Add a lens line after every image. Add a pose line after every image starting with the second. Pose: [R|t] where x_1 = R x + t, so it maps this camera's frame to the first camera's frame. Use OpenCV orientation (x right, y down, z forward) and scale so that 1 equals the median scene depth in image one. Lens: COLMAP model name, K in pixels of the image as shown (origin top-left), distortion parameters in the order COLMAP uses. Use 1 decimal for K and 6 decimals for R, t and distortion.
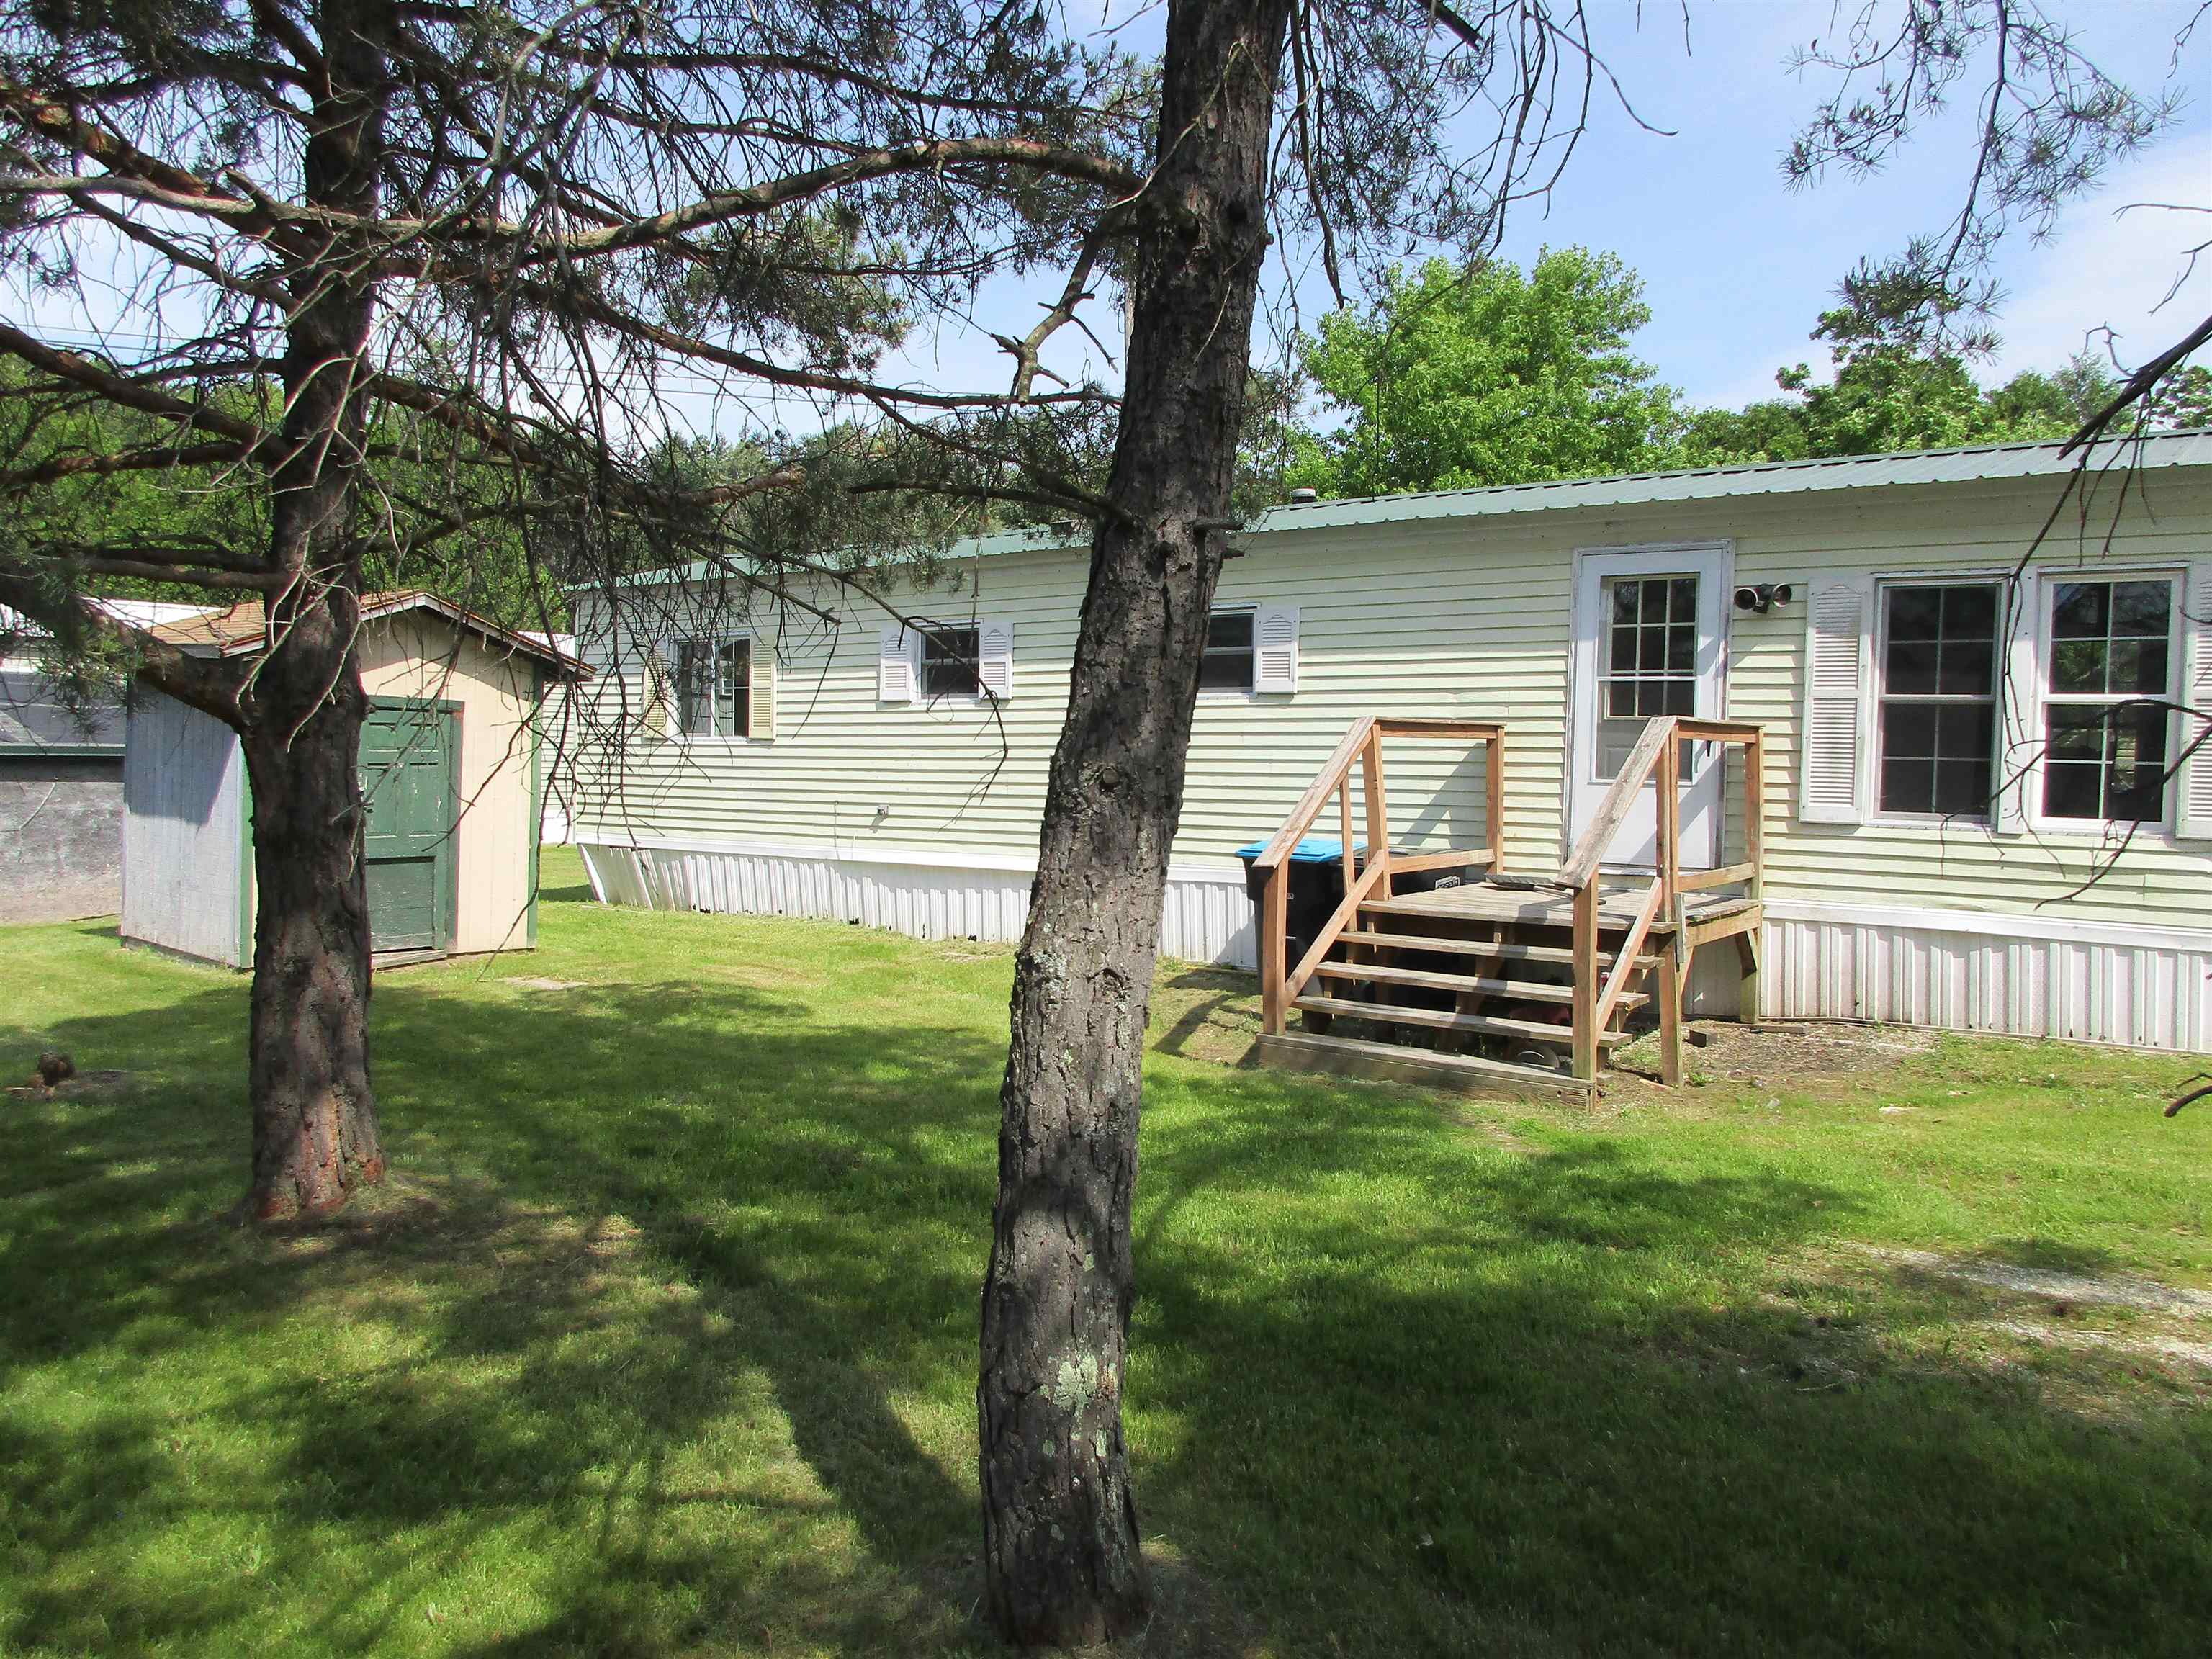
lens RADIAL K [[1617.7, 0, 1098.3], [0, 1617.7, 822.9], [0, 0, 1]] dist [-0.034382, 0.005690]
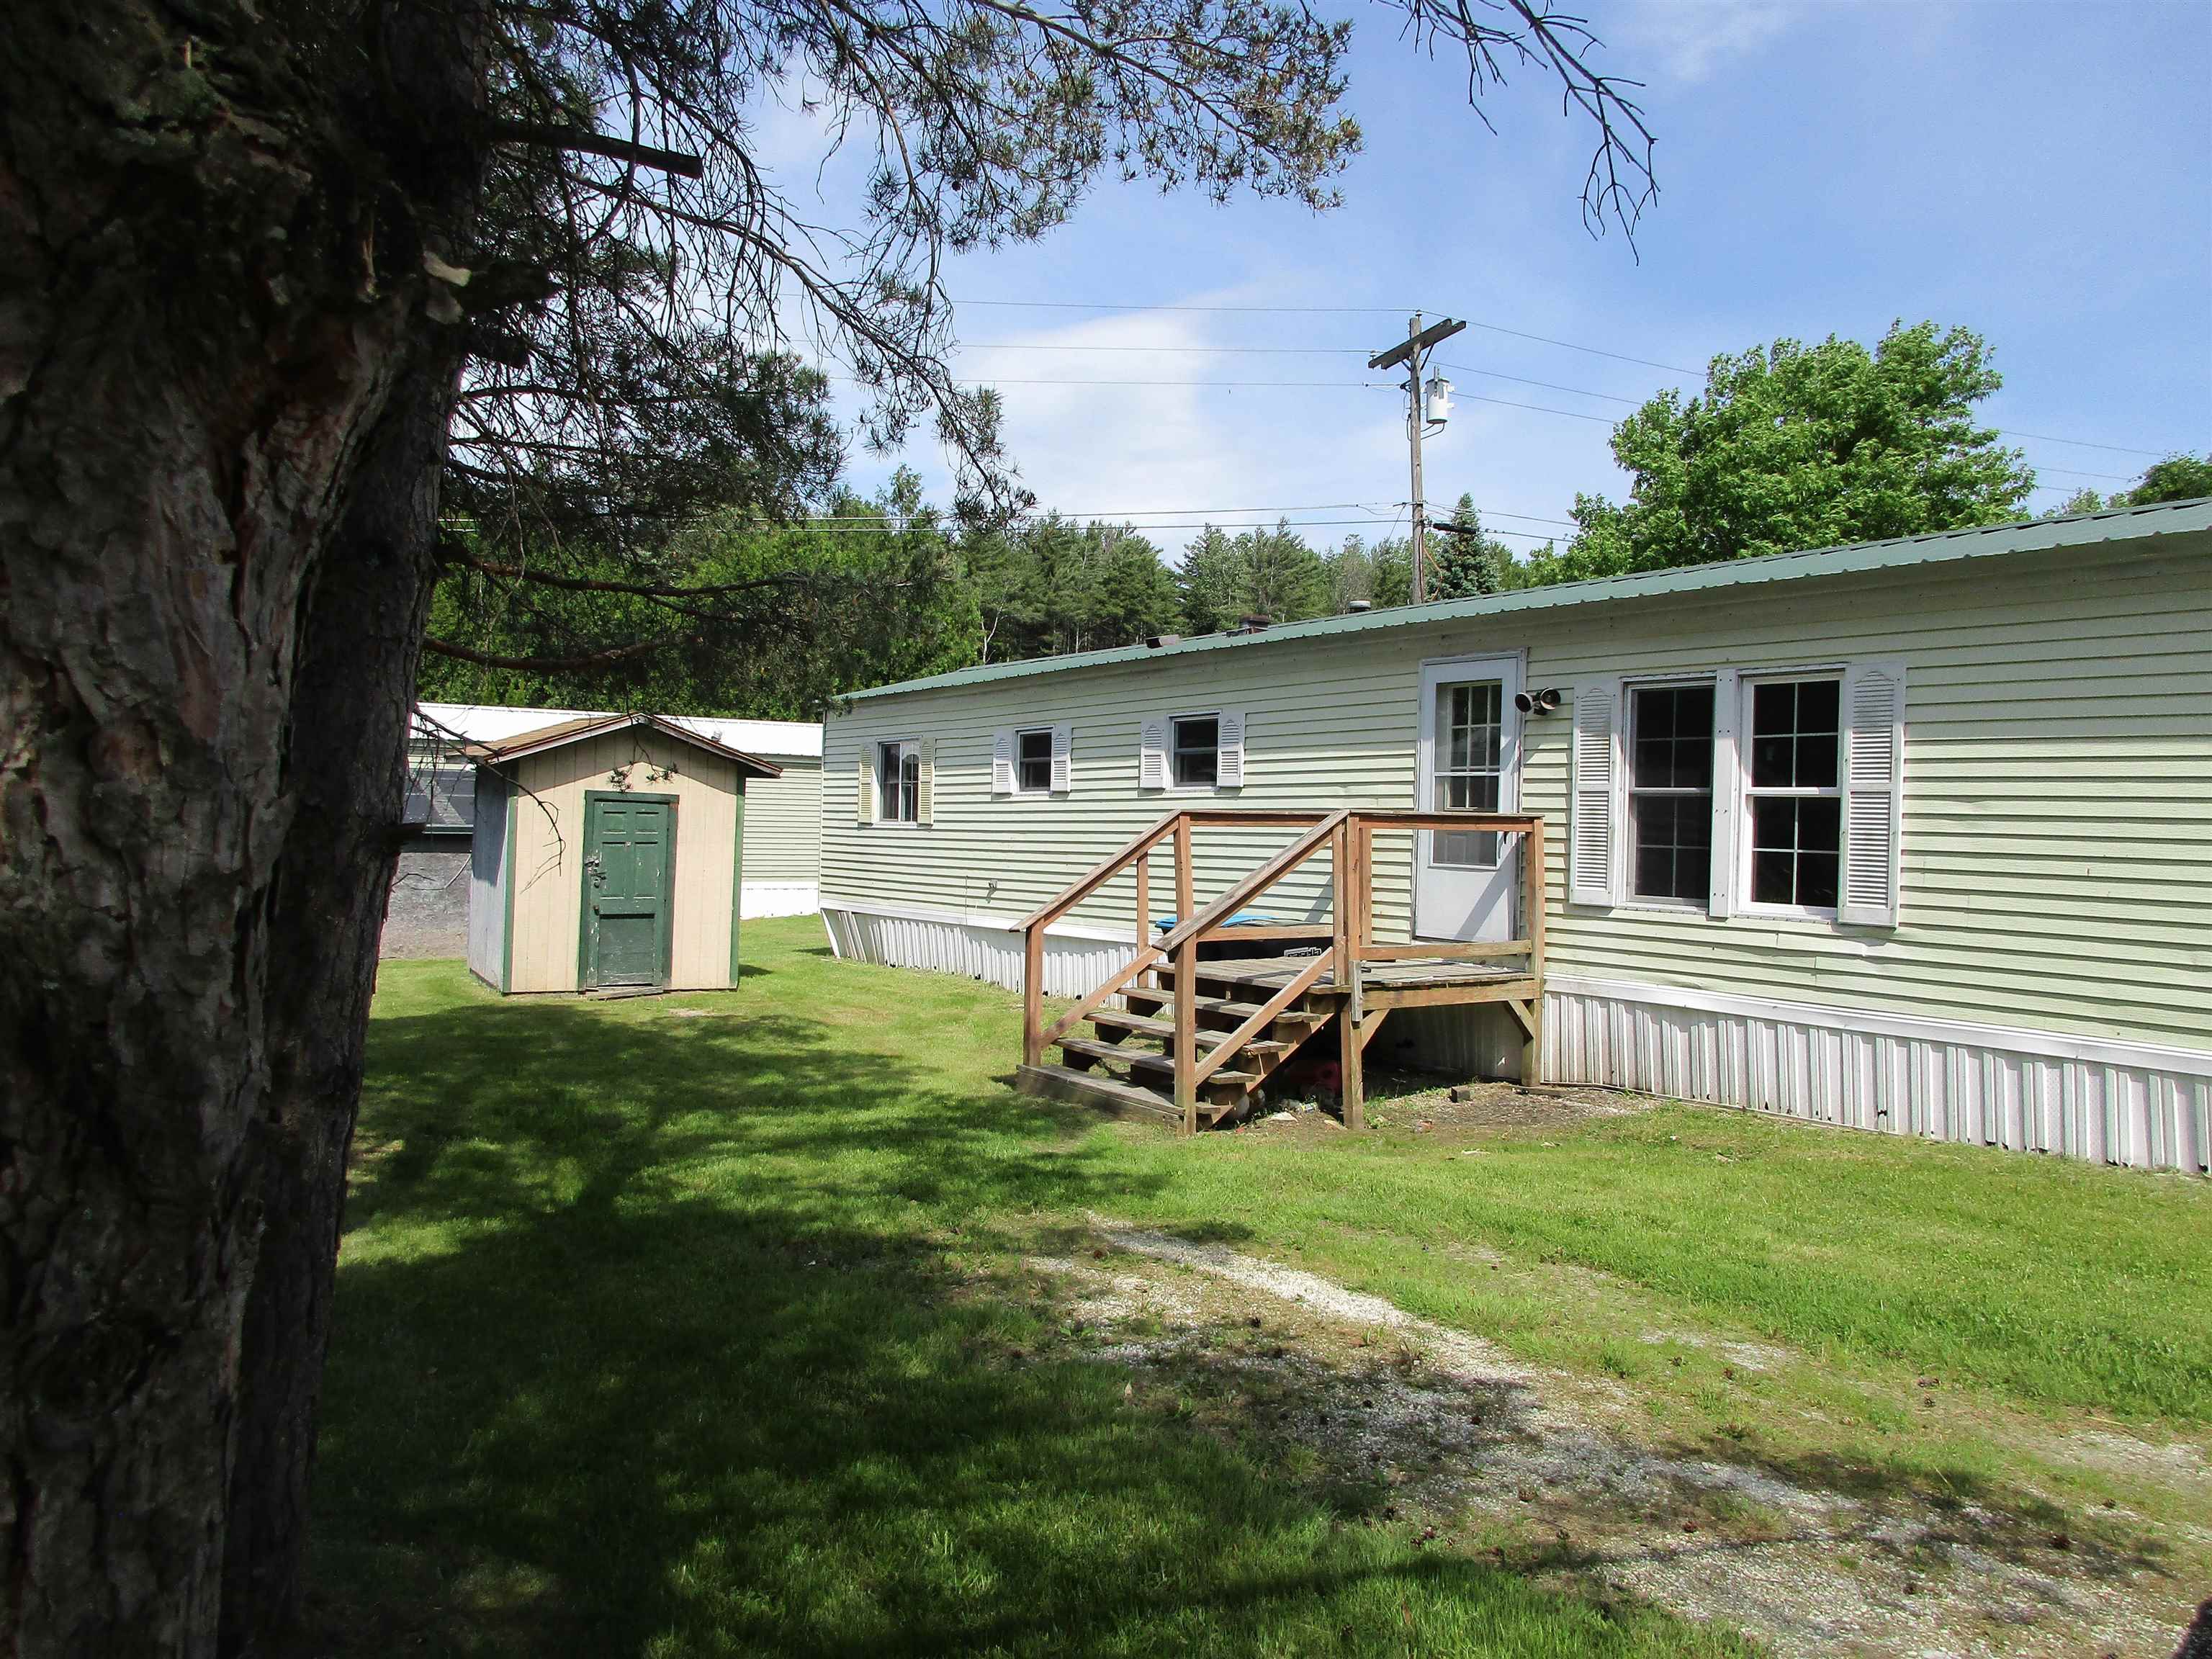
lens RADIAL K [[1617.7, 0, 1098.3], [0, 1617.7, 822.9], [0, 0, 1]] dist [-0.034382, 0.005690]
pose [[0.941836, -0.000076, -0.336074, 0.499016], [-0.015814, 0.998882, -0.044543, -0.001547], [0.335701, 0.047267, 0.940782, -0.148698]]
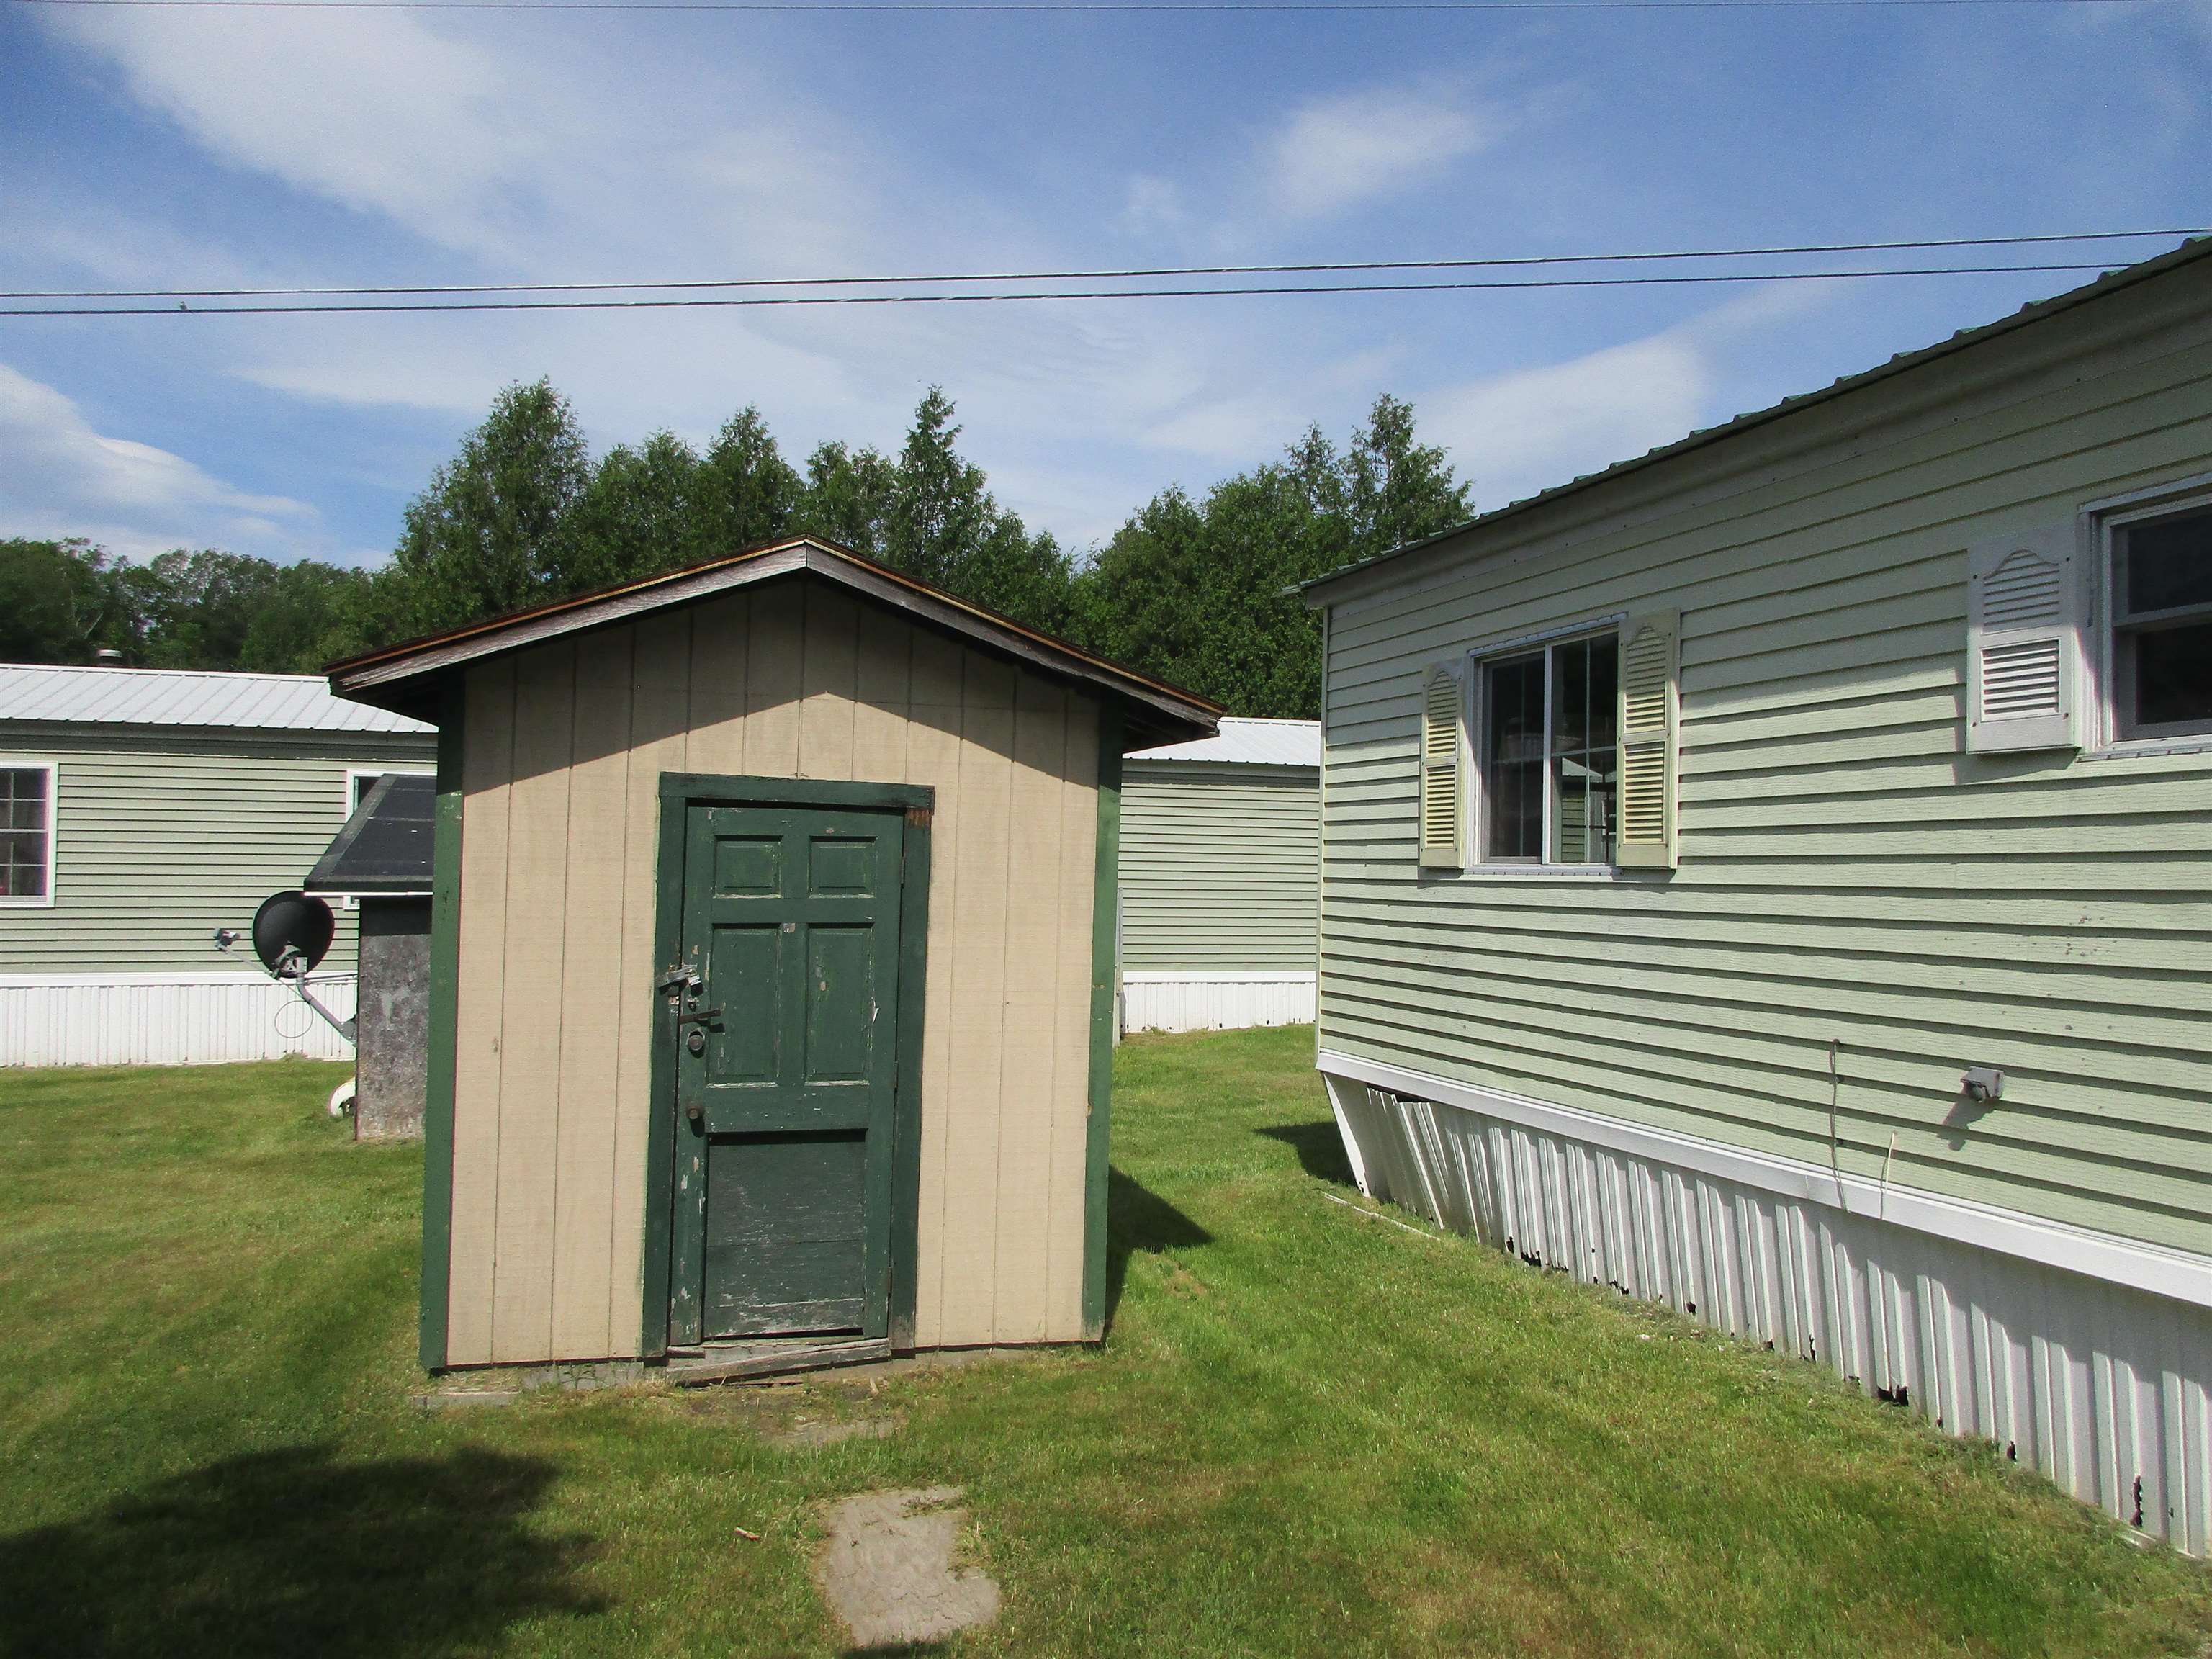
lens RADIAL K [[1670.8, 0, 1103.9], [0, 1670.8, 823.4], [0, 0, 1]] dist [-0.001831, -0.001454]
pose [[0.817771, -0.021112, -0.575157, -0.120870], [-0.023342, 0.997288, -0.069795, -0.048169], [0.575071, 0.070502, 0.815060, 0.898982]]
